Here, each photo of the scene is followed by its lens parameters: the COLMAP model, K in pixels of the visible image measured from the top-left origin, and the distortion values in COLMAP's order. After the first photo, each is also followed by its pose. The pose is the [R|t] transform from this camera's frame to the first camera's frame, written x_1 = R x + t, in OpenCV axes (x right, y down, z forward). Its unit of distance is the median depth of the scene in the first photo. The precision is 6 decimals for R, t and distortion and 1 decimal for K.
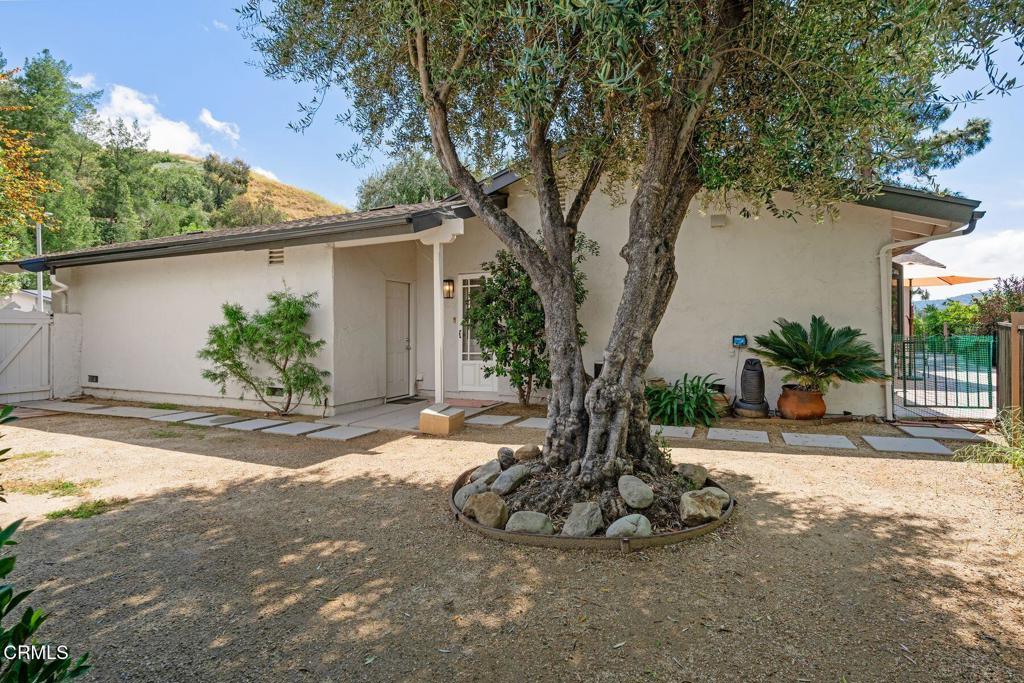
lens RADIAL K [[492.2, 0, 512.5], [0, 492.2, 328.3], [0, 0, 1]] dist [-0.001413, -0.000201]
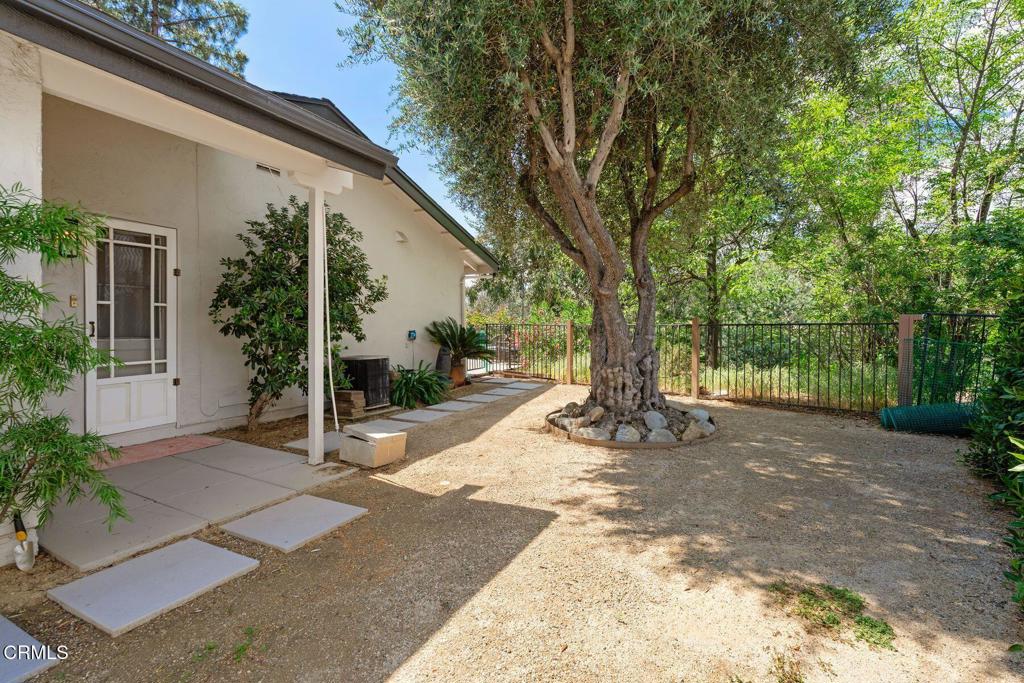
lens RADIAL K [[464.6, 0, 514.6], [0, 464.6, 332.0], [0, 0, 1]] dist [-0.003199, -0.000270]
pose [[0.053228, -0.002296, 0.998580, -1.242662], [0.000503, 0.999997, 0.002273, 0.028344], [-0.998582, 0.000381, 0.053229, 1.163701]]
